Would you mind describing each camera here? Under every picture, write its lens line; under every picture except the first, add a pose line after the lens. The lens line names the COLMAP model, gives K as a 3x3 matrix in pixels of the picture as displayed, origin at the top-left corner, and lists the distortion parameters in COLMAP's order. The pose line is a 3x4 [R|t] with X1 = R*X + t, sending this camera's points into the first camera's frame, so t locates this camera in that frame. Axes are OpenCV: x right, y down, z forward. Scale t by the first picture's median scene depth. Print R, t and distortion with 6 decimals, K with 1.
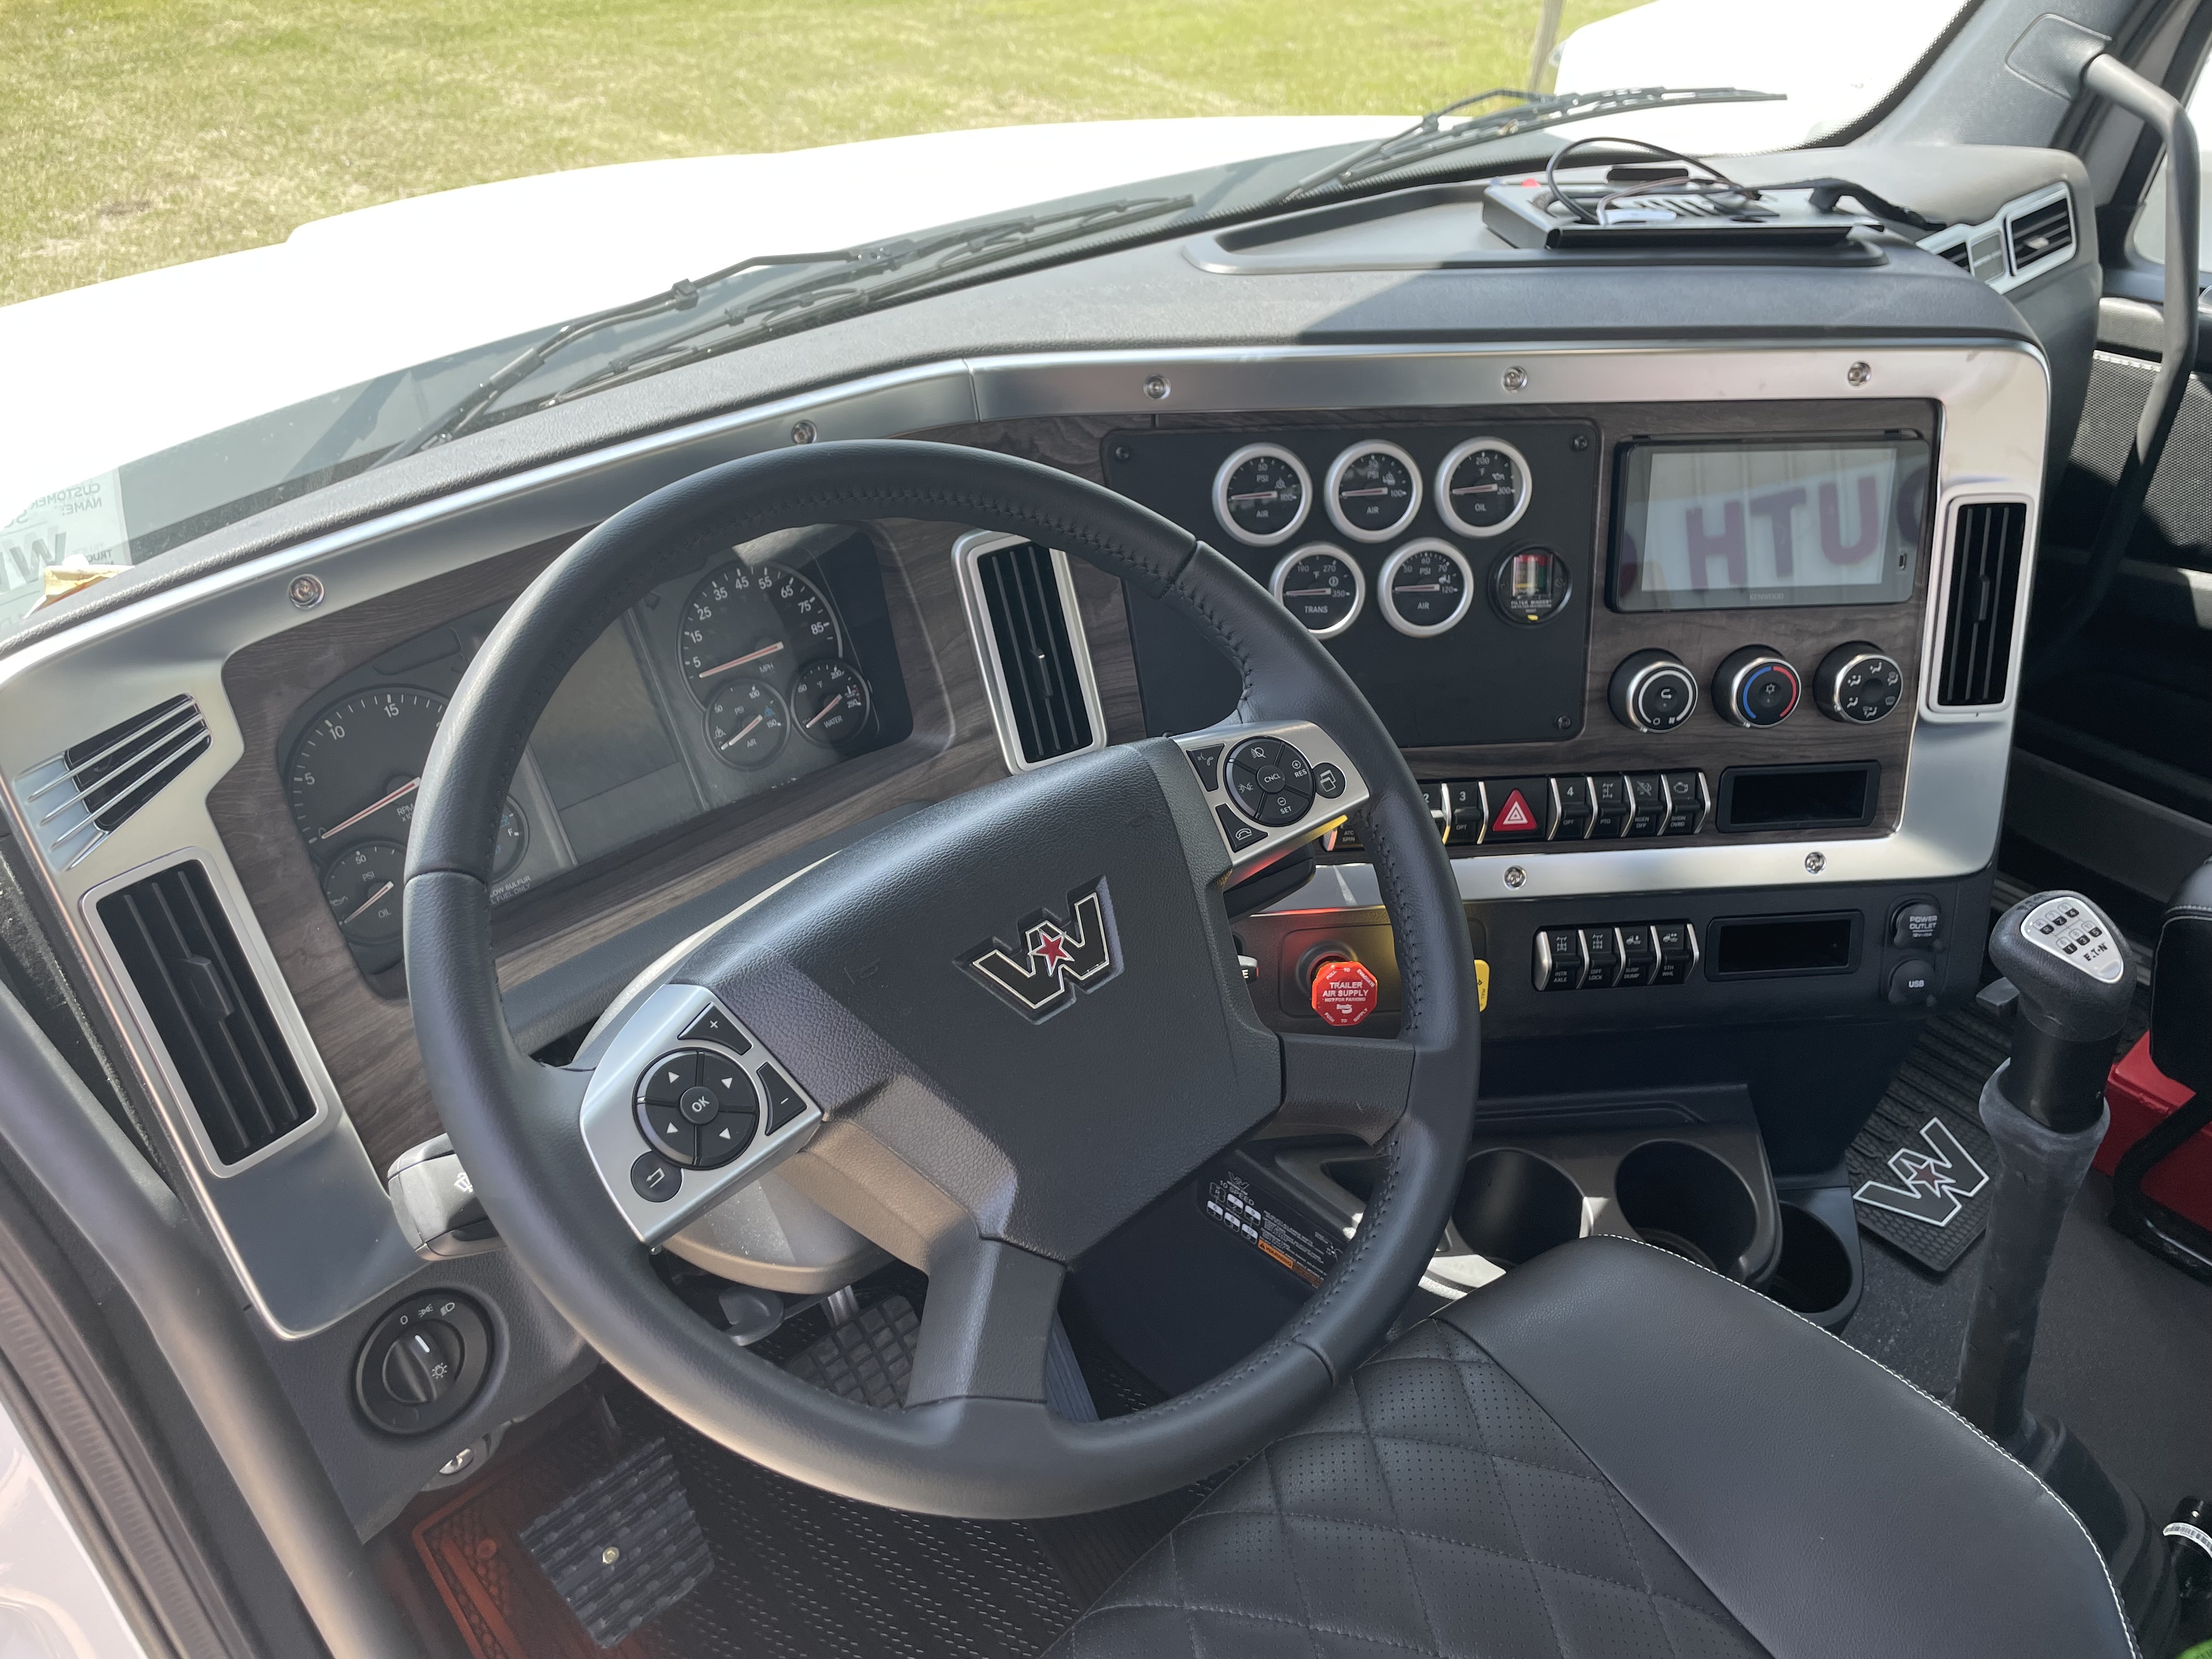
lens RADIAL K [[1696.8, 0, 1143.4], [0, 1696.8, 820.3], [0, 0, 1]] dist [0.127423, -0.178638]
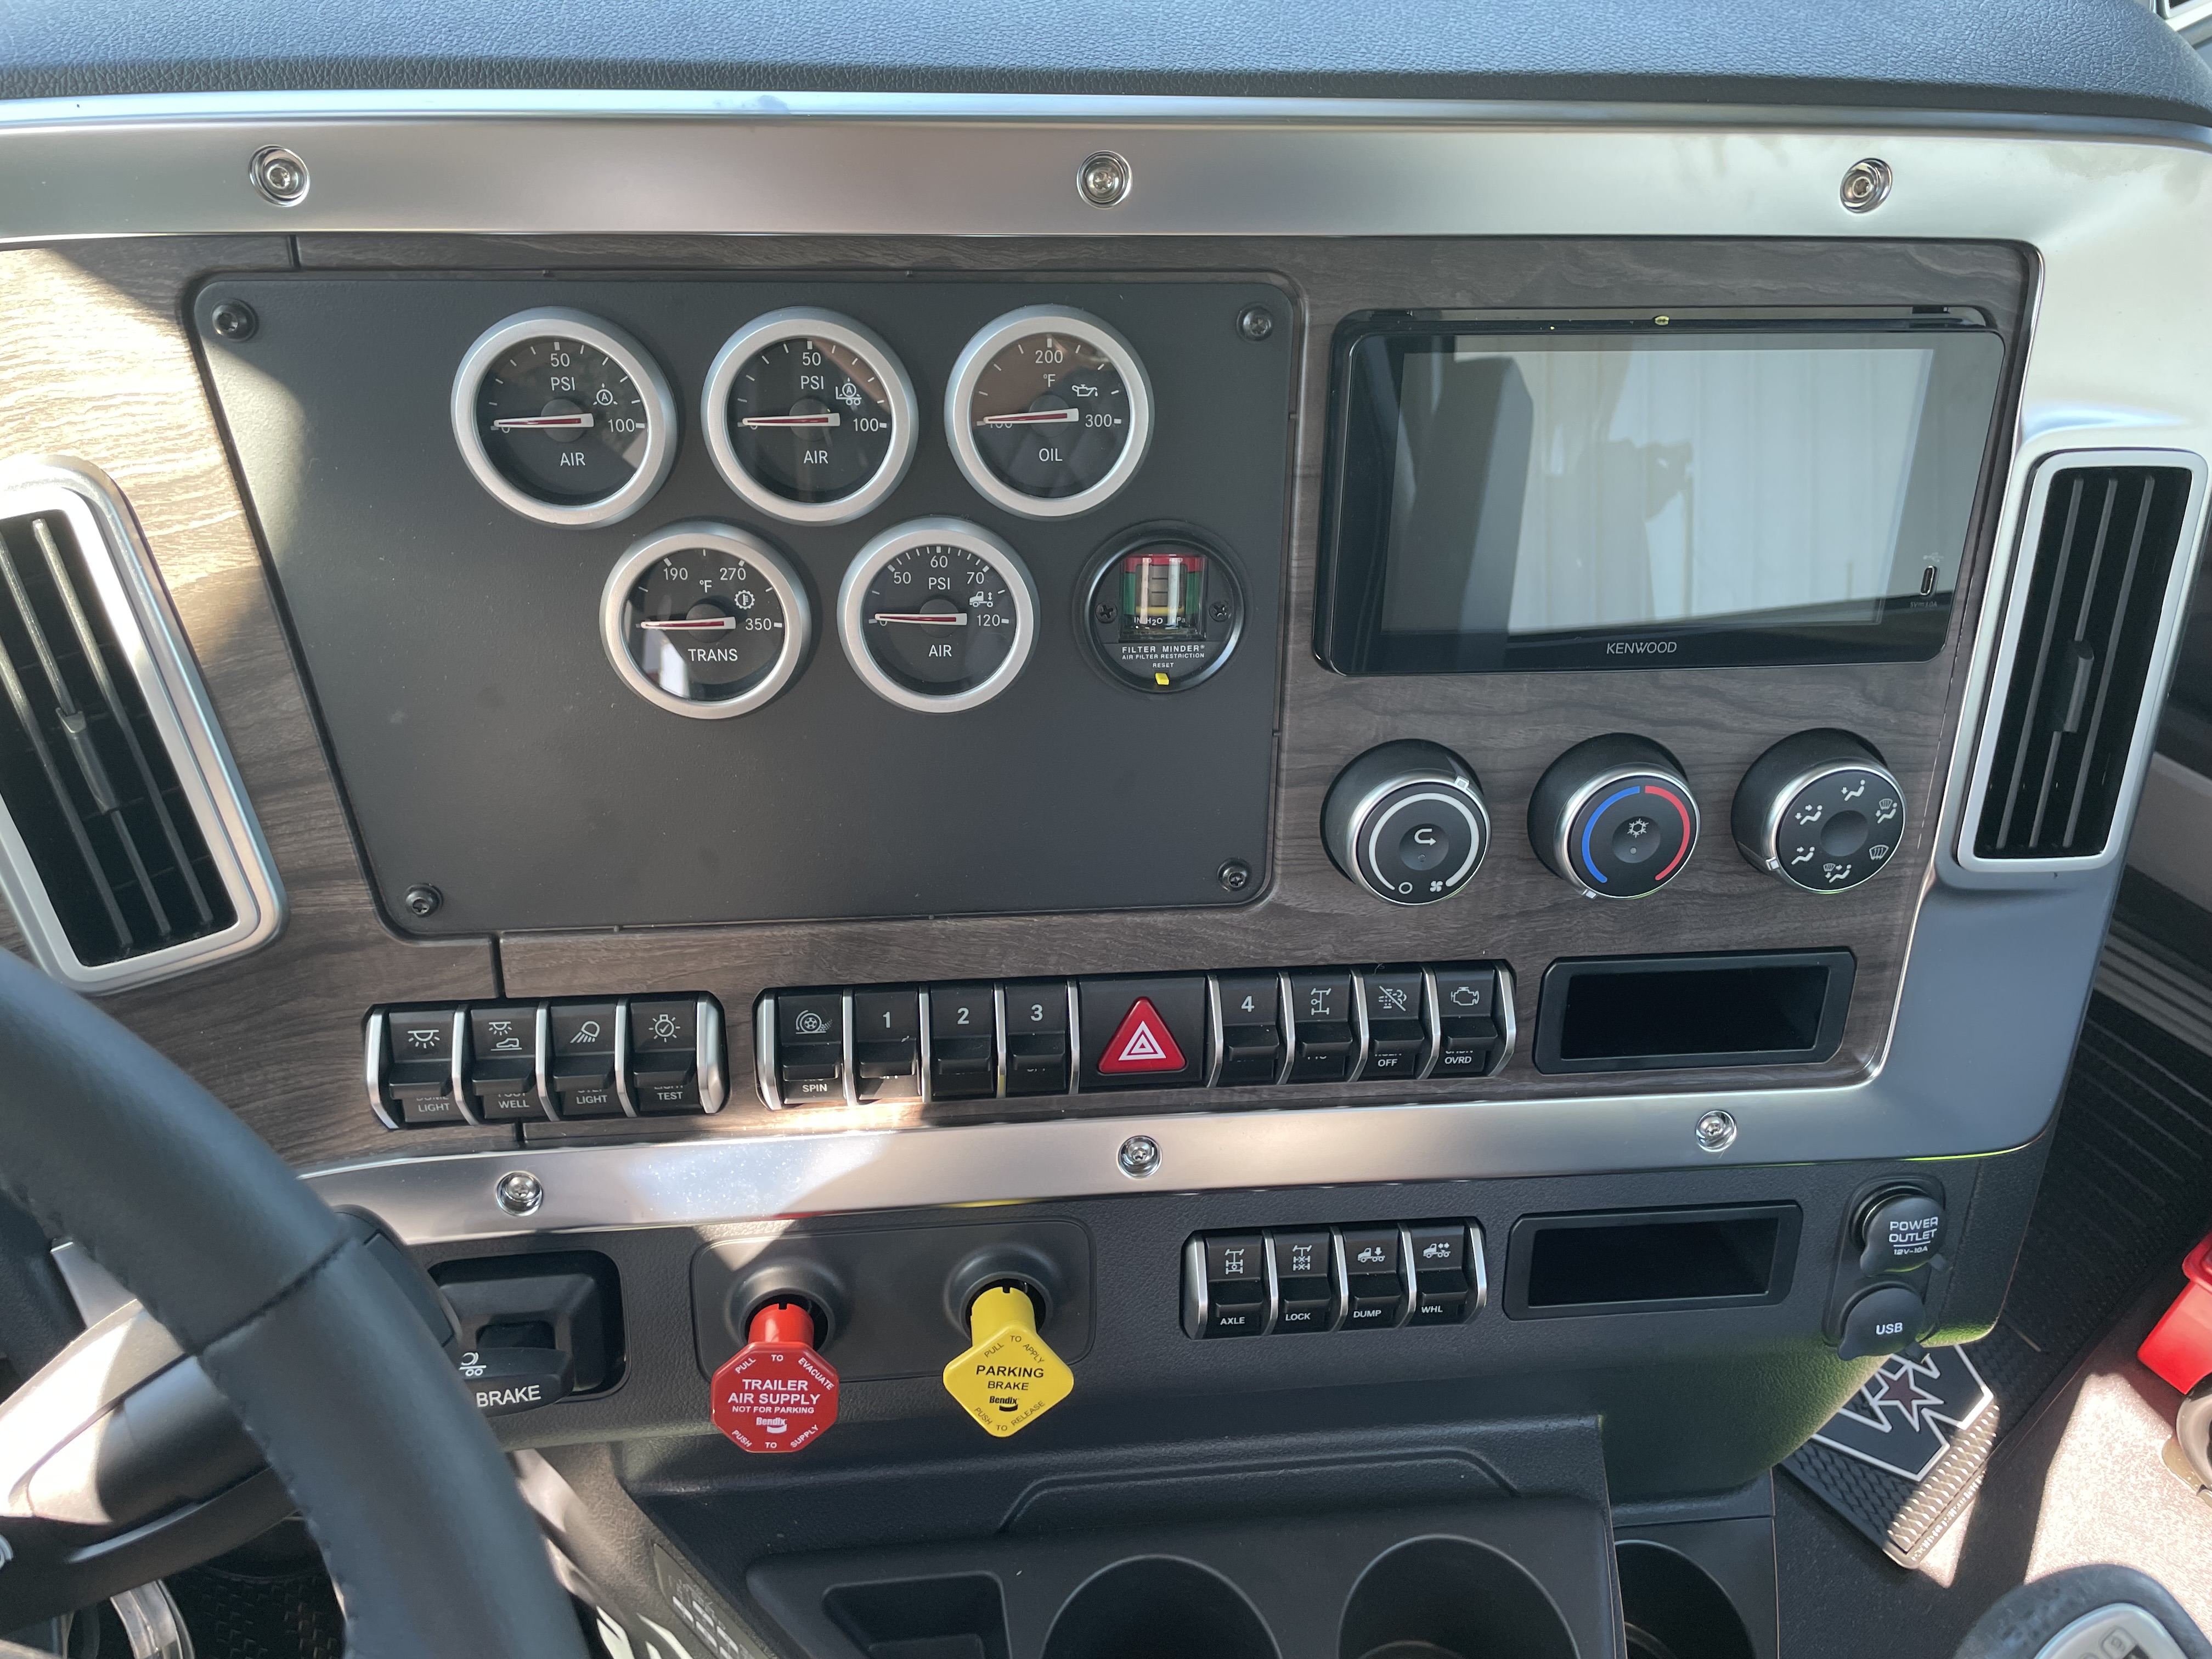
lens RADIAL K [[1689.3, 0, 1116.5], [0, 1689.3, 826.2], [0, 0, 1]] dist [0.127400, -0.208361]
pose [[0.999008, 0.030904, -0.032074, 0.226119], [-0.026403, 0.990853, 0.132336, -0.138152], [0.035870, -0.131358, 0.990686, 0.495976]]
